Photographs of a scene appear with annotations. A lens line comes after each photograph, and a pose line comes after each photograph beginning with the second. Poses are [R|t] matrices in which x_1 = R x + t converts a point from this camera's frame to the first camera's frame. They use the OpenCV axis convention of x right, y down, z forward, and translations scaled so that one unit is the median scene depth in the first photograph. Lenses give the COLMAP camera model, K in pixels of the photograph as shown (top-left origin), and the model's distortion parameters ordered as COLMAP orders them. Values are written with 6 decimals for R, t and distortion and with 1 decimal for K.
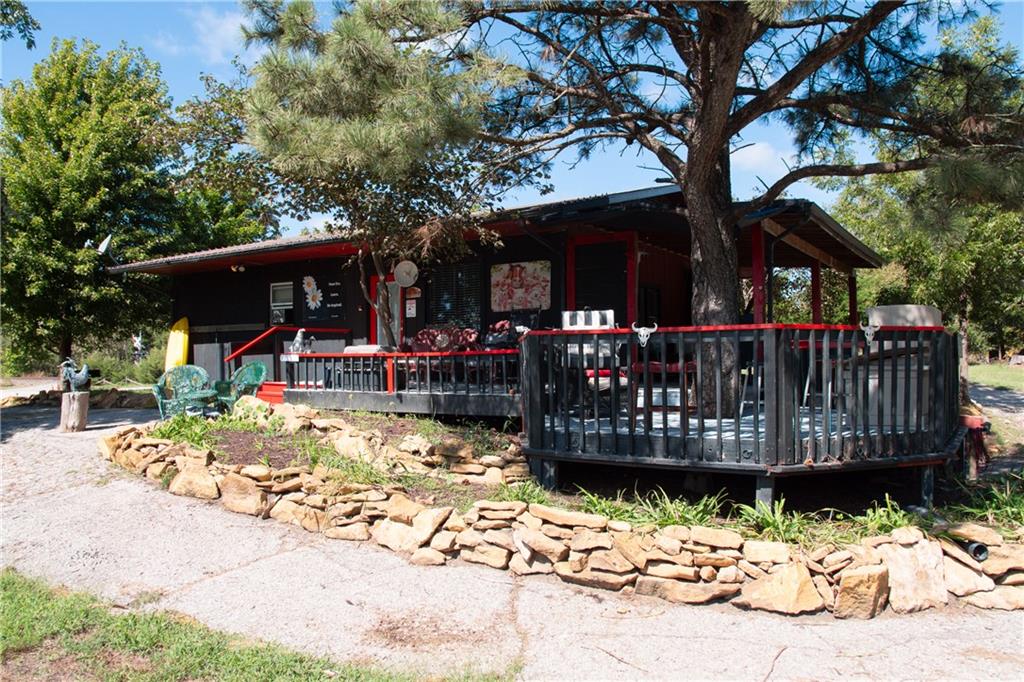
lens RADIAL K [[784.8, 0, 511.2], [0, 784.8, 344.6], [0, 0, 1]] dist [-0.067353, 0.019116]
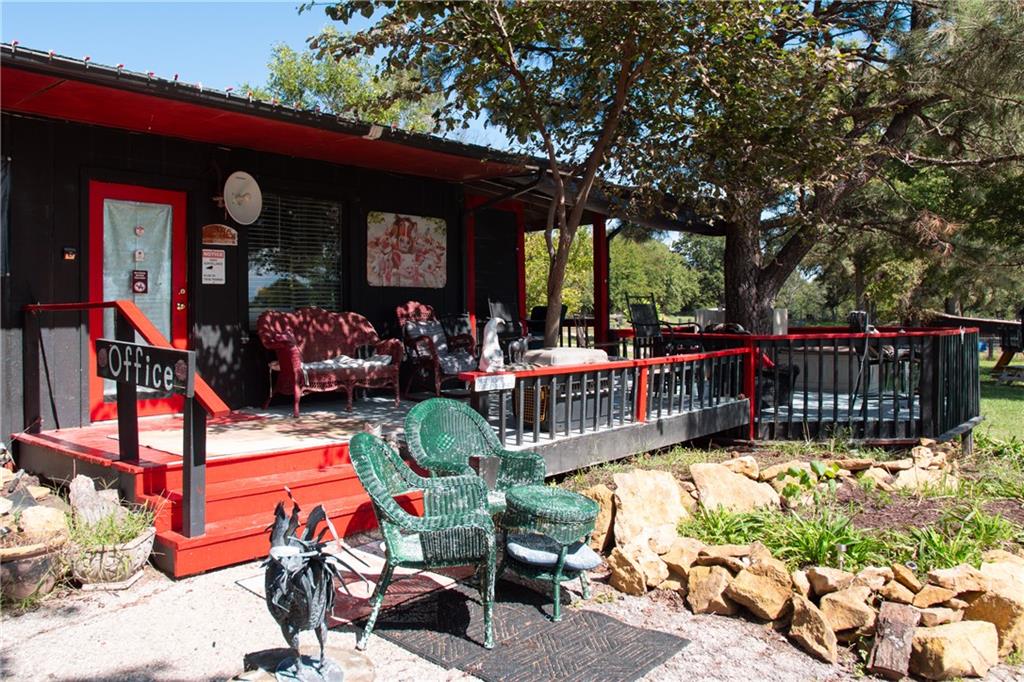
lens RADIAL K [[784.8, 0, 511.9], [0, 784.8, 336.1], [0, 0, 1]] dist [-0.067353, 0.019116]
pose [[0.152406, -0.019350, 0.988129, -0.642466], [-0.010195, 0.999724, 0.021150, -0.016172], [-0.988265, -0.013298, 0.152167, 0.811515]]
